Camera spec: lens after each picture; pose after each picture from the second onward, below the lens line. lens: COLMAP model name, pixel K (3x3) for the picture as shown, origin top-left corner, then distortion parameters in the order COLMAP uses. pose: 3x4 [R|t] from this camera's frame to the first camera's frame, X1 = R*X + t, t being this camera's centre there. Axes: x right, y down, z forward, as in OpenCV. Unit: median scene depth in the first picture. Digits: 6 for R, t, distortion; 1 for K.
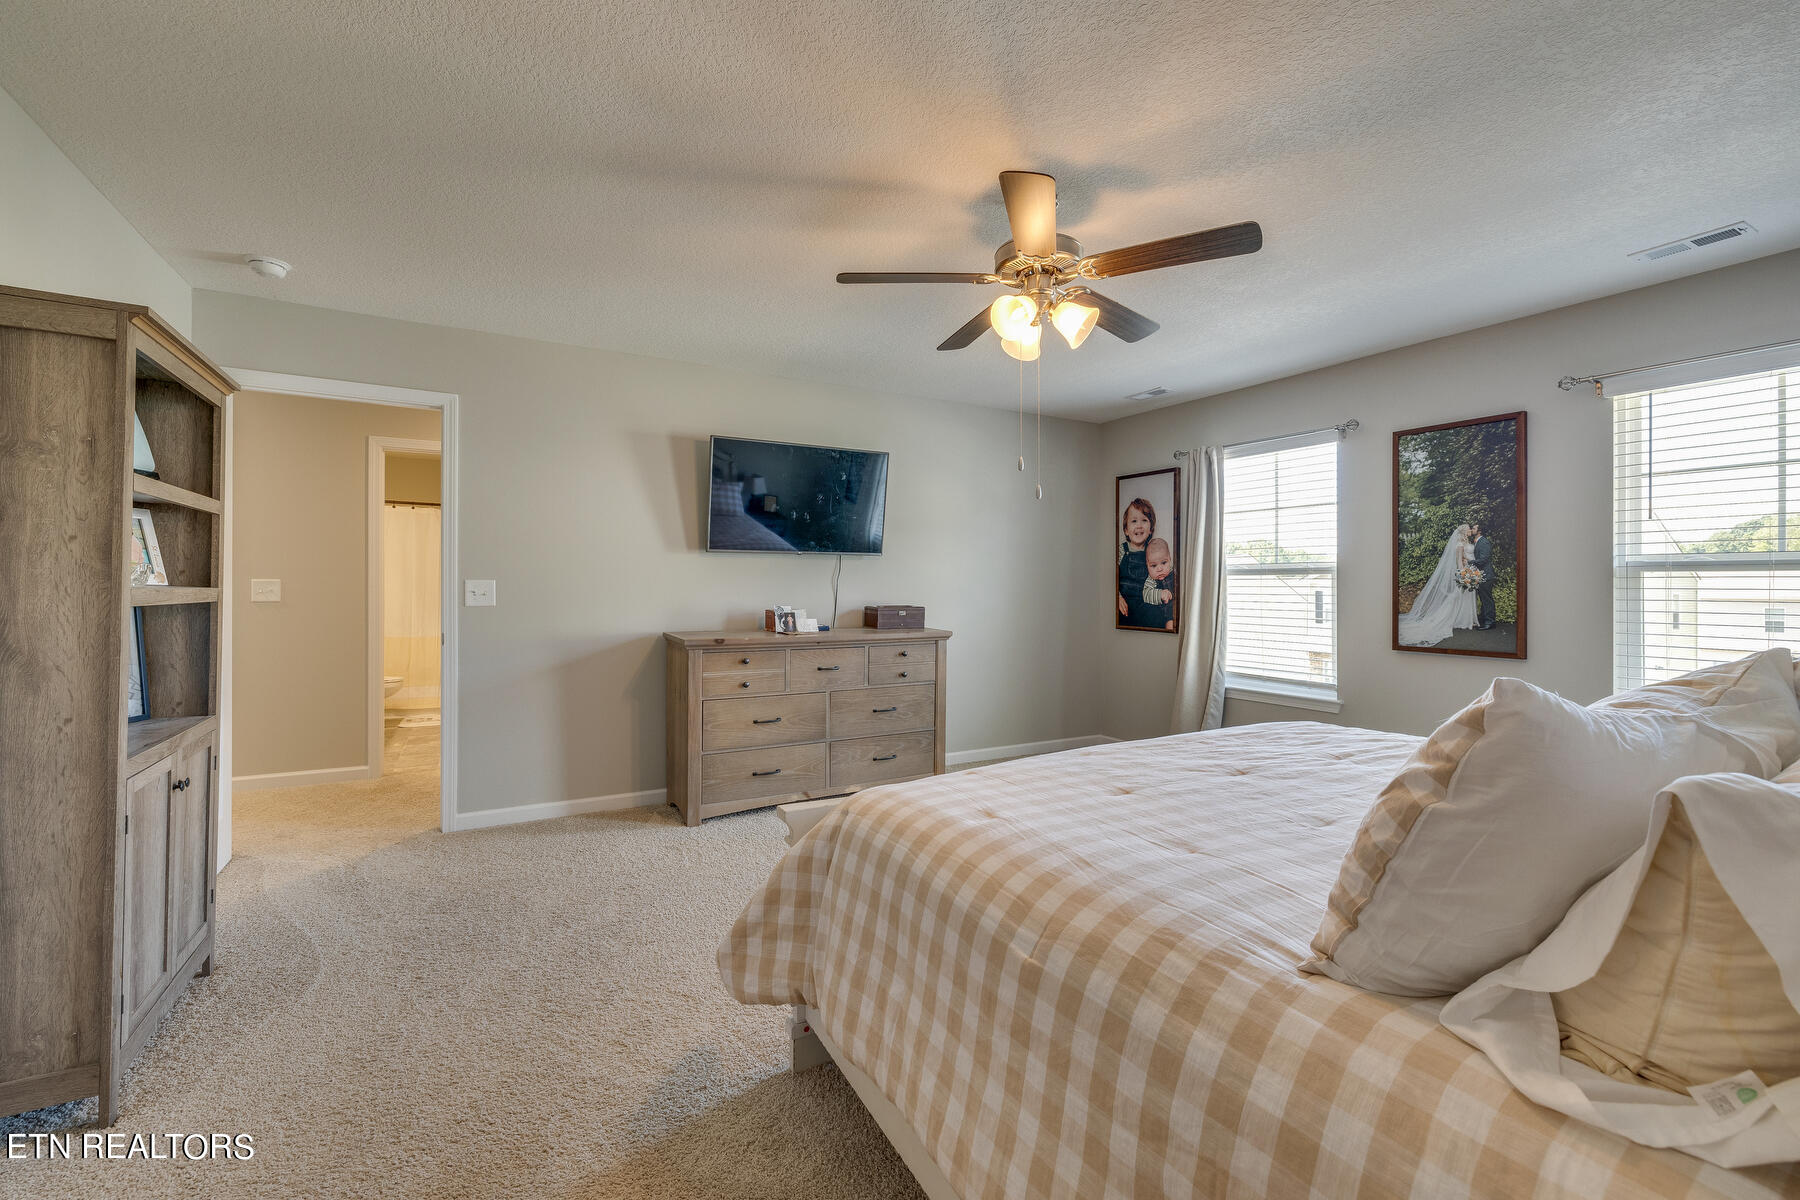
lens RADIAL K [[756.4, 0, 900.4], [0, 756.4, 593.2], [0, 0, 1]] dist [0.002214, 0.000231]
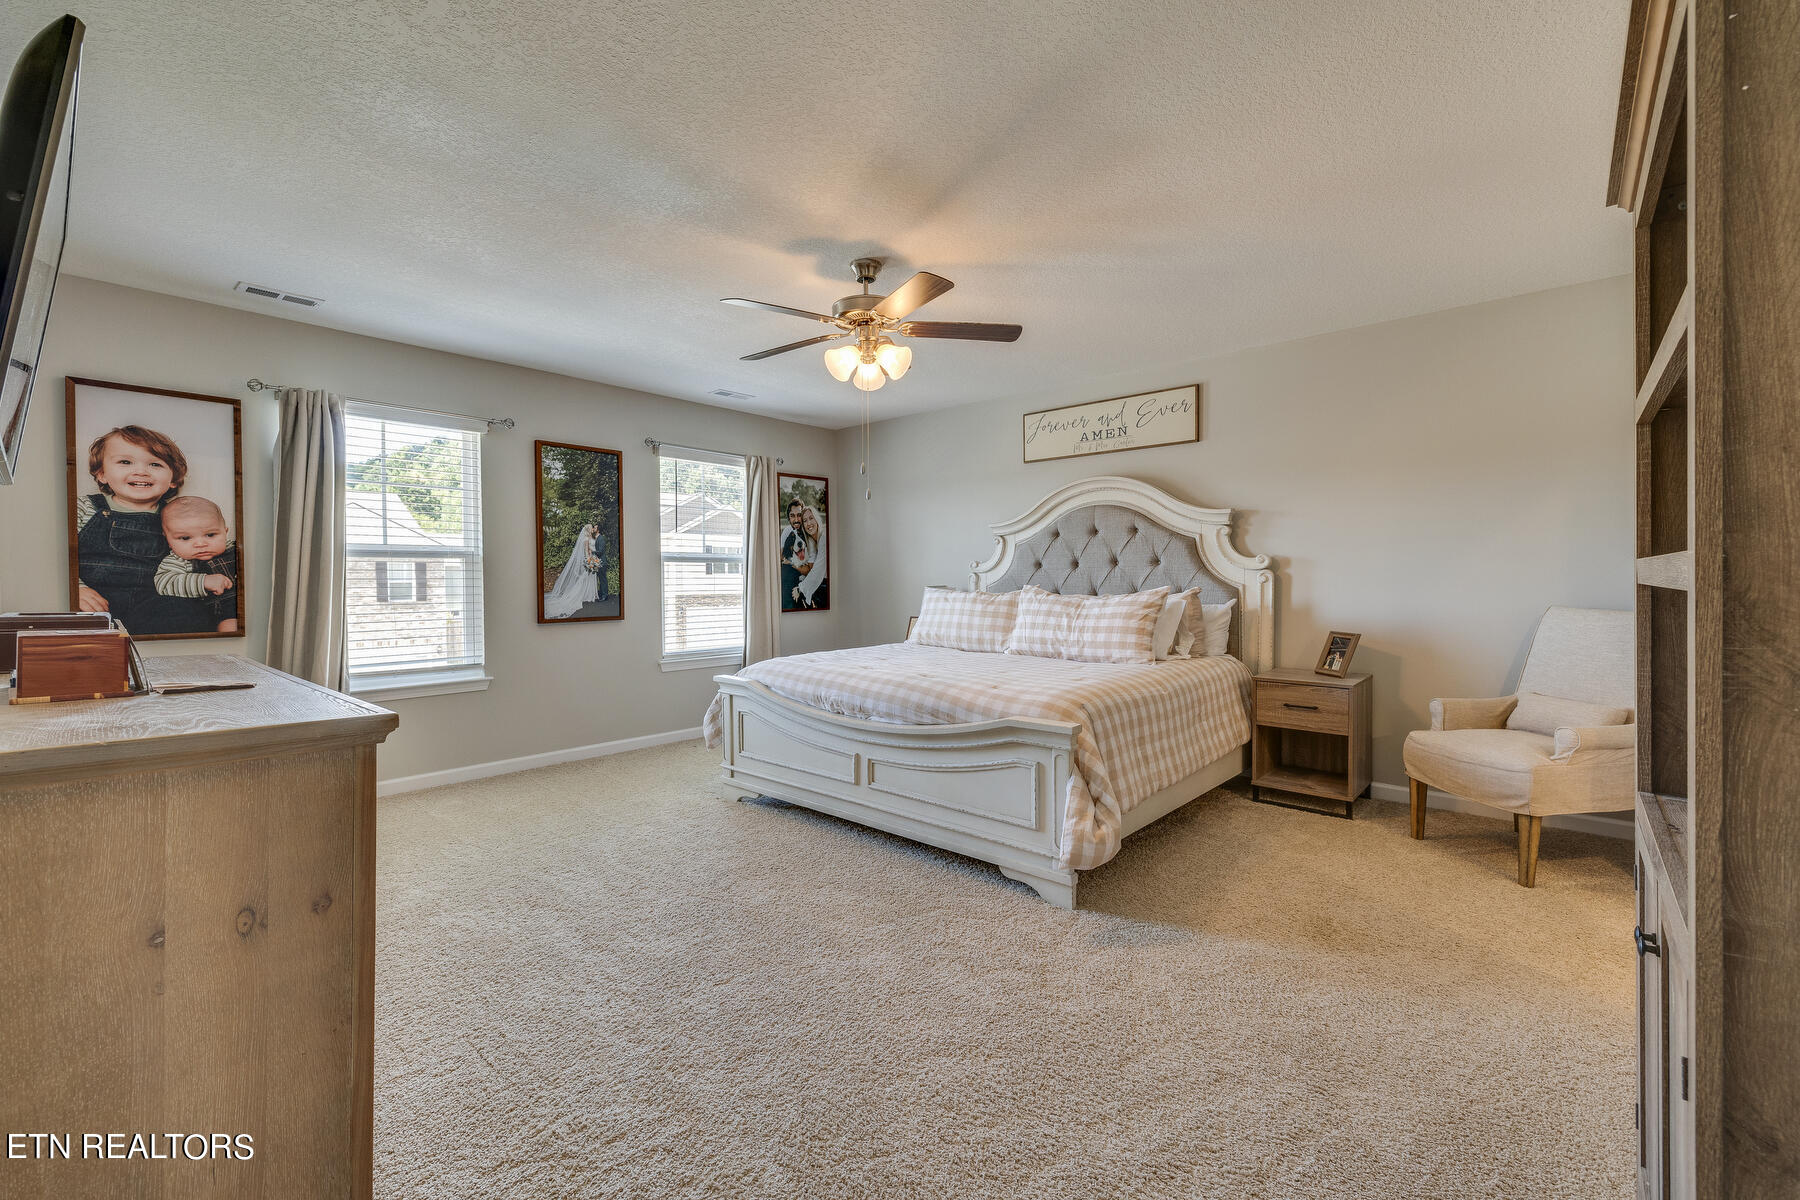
lens RADIAL K [[756.4, 0, 900.4], [0, 756.4, 593.2], [0, 0, 1]] dist [0.002214, 0.000231]
pose [[-0.333698, -0.021572, 0.942433, -0.667717], [0.013340, 0.999530, 0.027602, 0.001967], [-0.942586, 0.021783, -0.333254, 0.875151]]
